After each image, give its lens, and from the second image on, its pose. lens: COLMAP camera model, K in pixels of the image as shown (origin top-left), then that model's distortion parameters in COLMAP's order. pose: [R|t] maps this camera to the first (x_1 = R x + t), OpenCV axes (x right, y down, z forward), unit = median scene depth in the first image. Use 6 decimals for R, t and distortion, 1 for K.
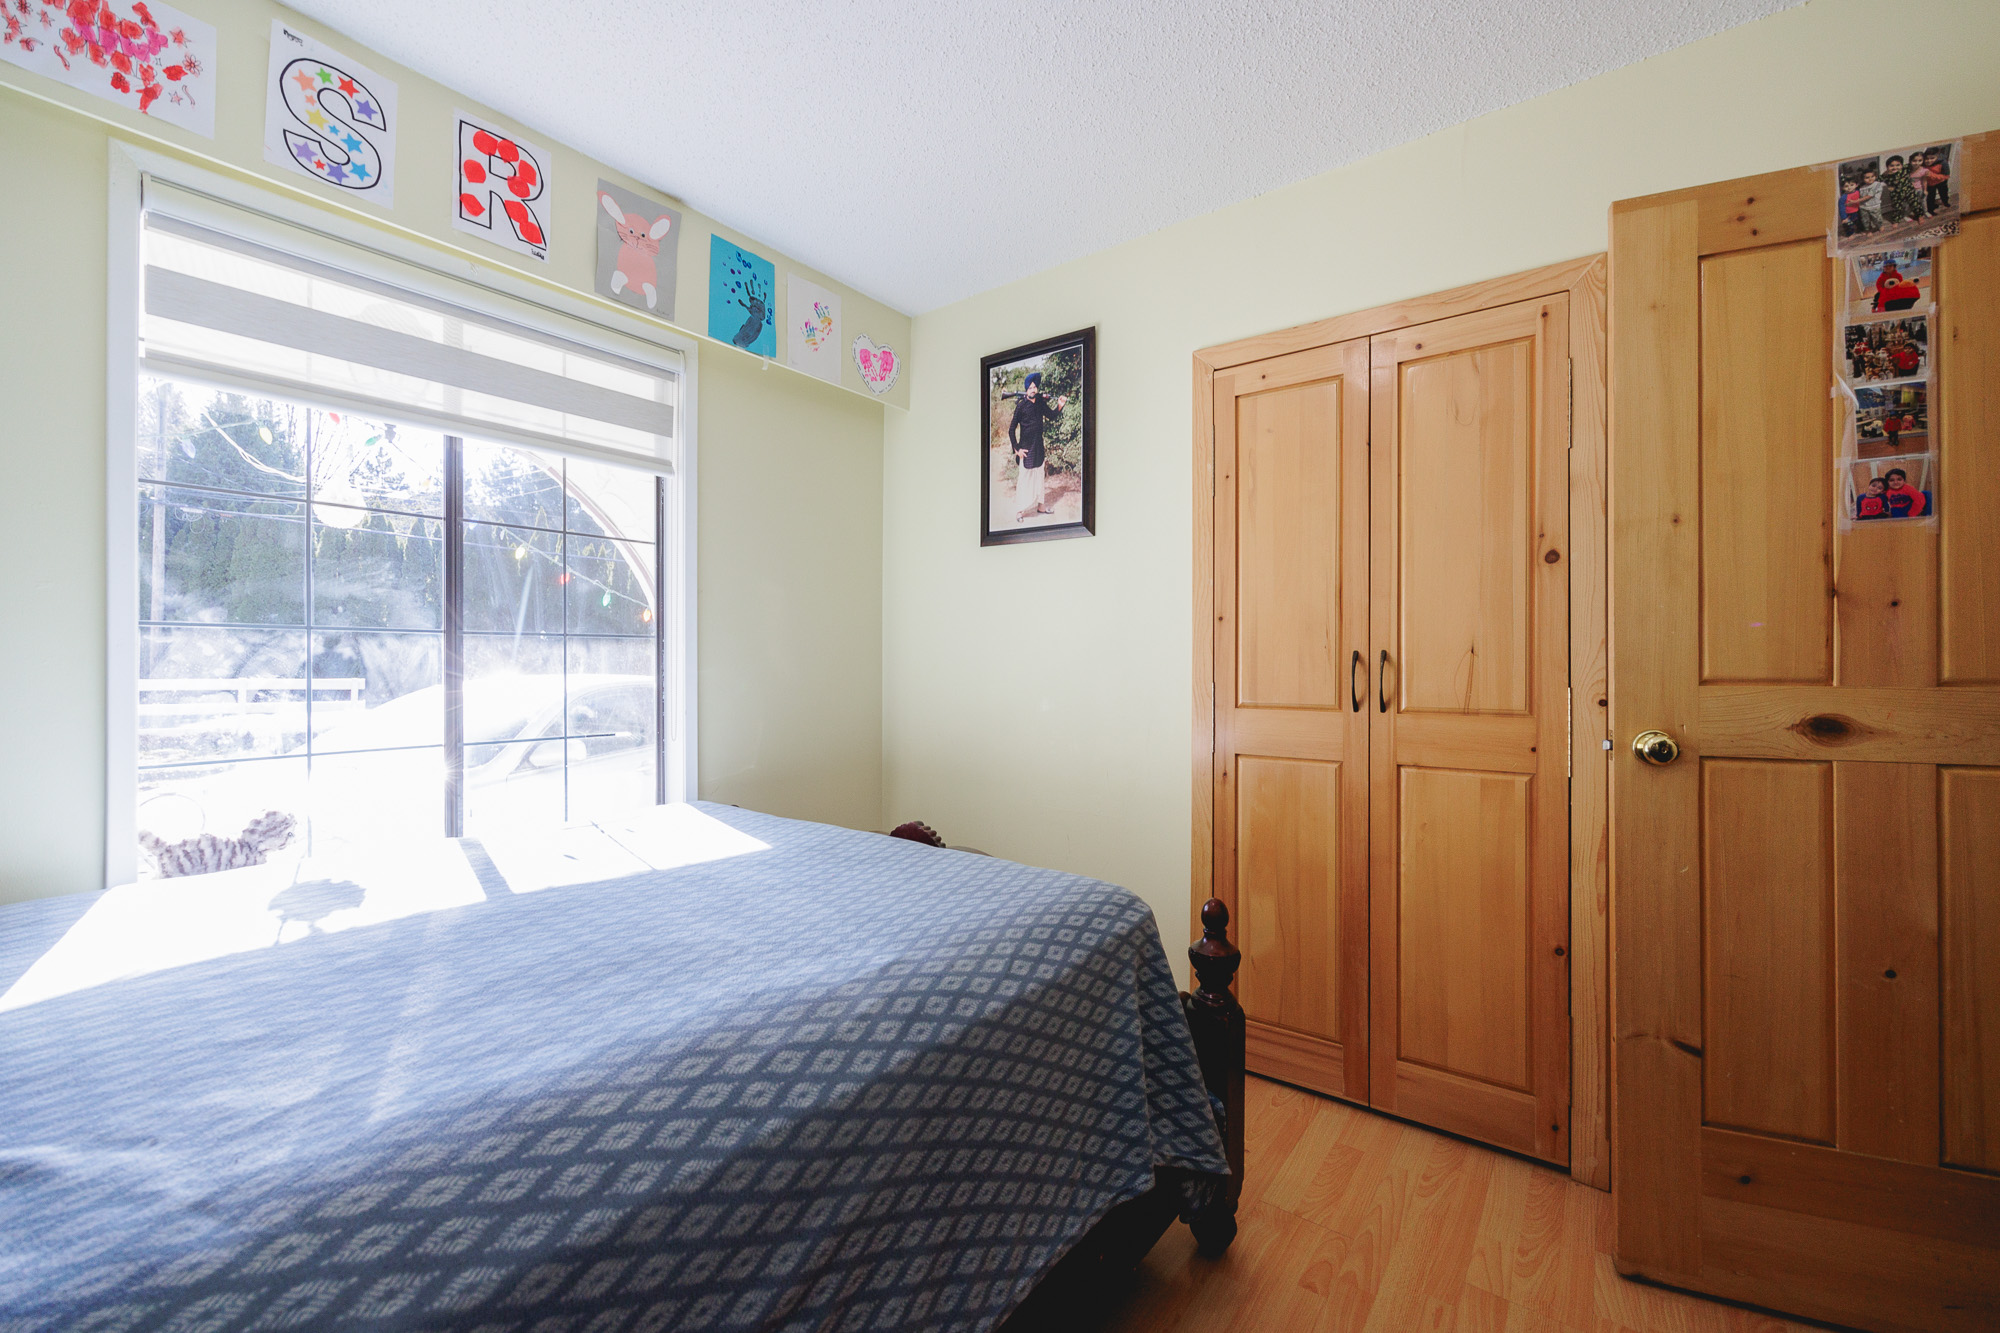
lens RADIAL K [[809.7, 0, 995.5], [0, 809.7, 664.1], [0, 0, 1]] dist [-0.004848, -0.000178]
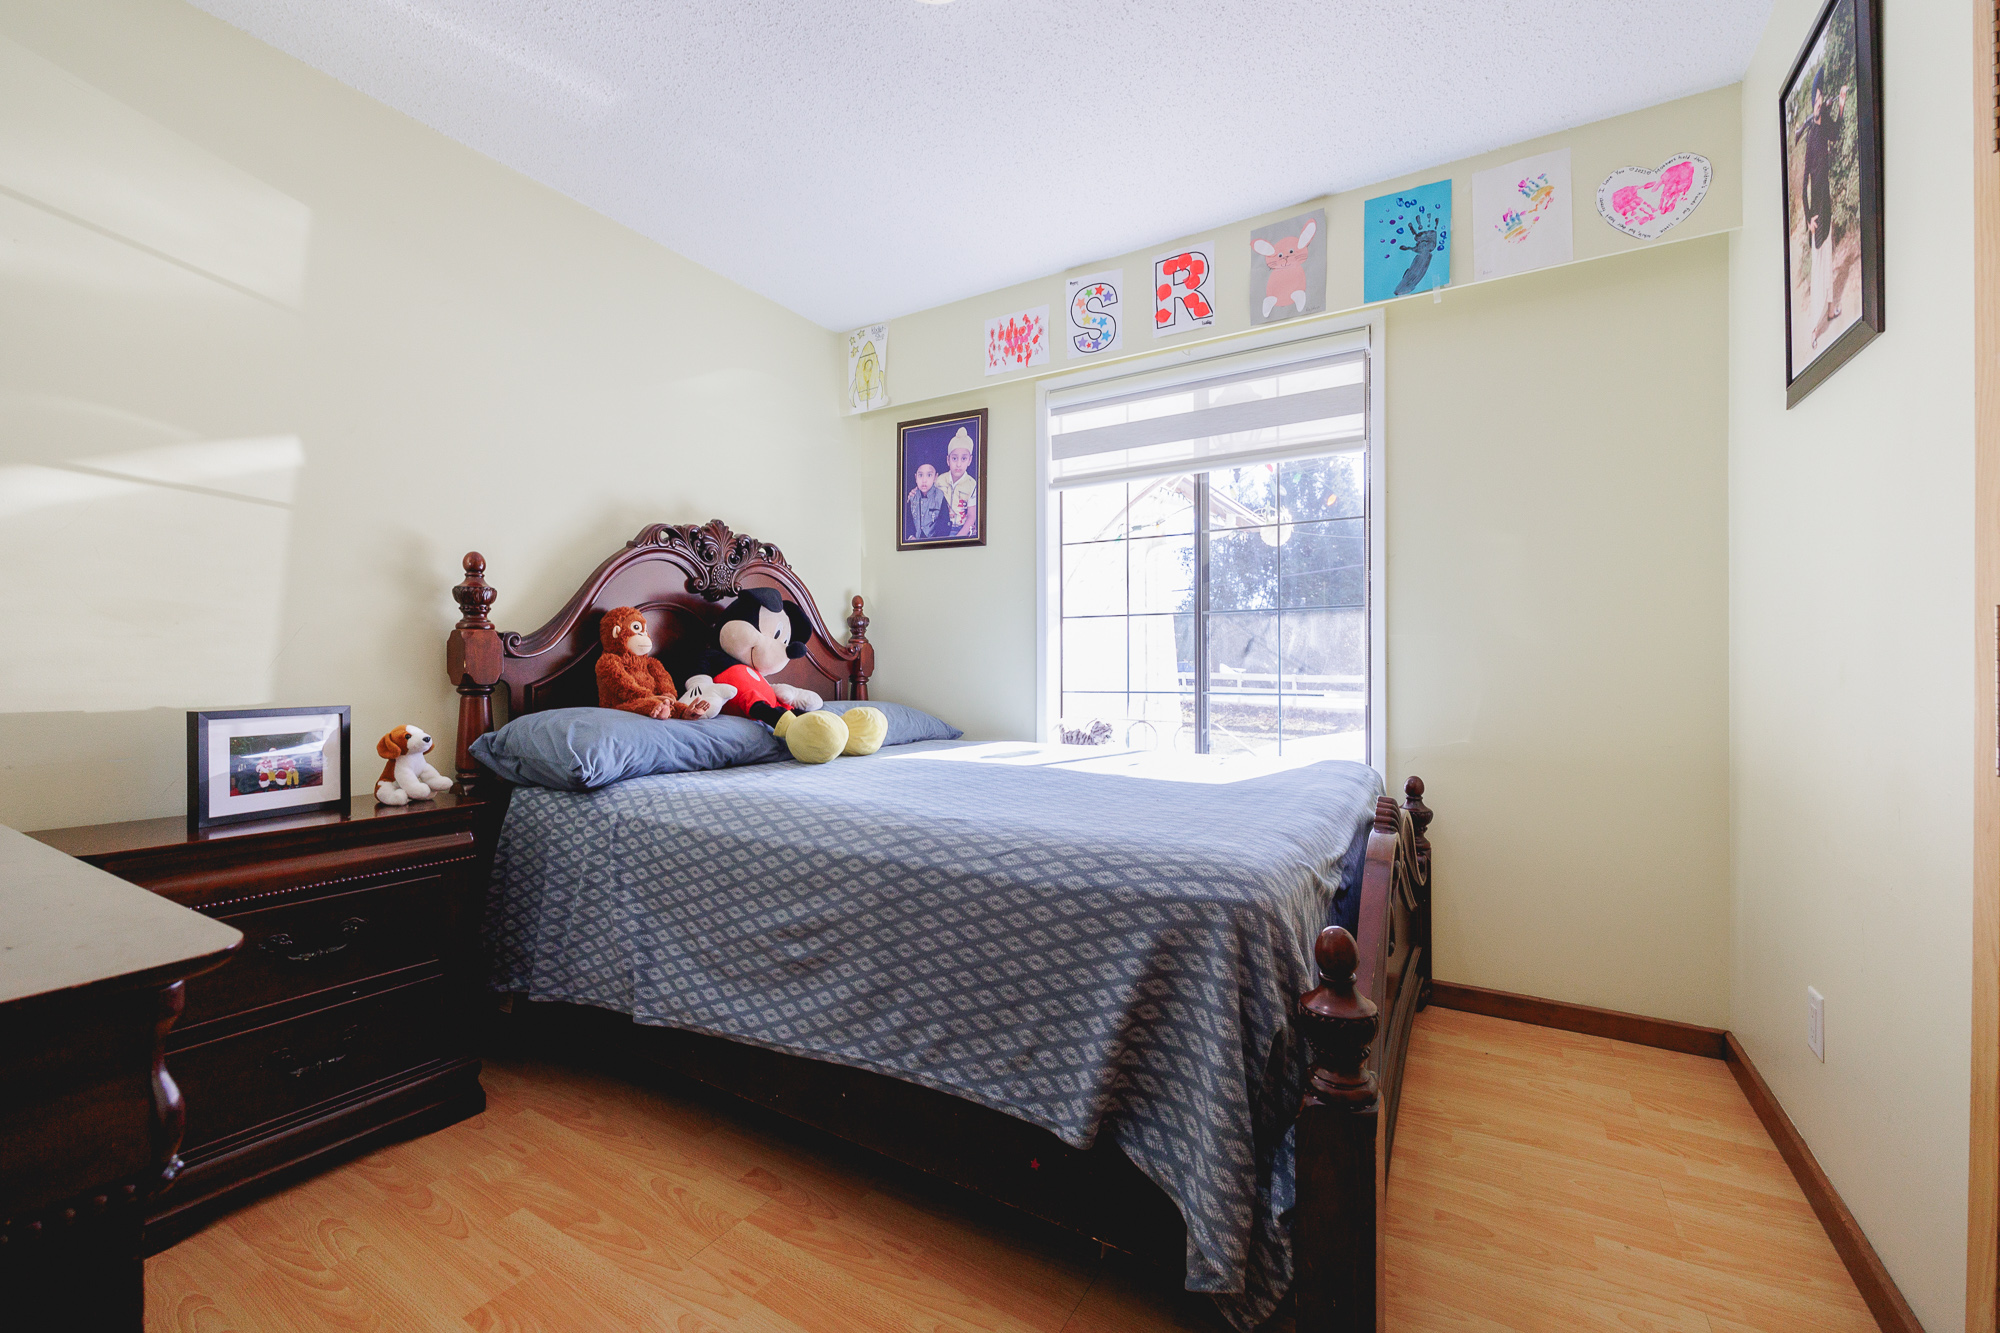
lens RADIAL K [[809.7, 0, 998.7], [0, 809.7, 667.1], [0, 0, 1]] dist [-0.004848, -0.000178]
pose [[0.102790, -0.005077, -0.994690, 0.718798], [0.000796, 0.999987, -0.005022, 0.064374], [0.994703, -0.000276, 0.102792, 0.526323]]
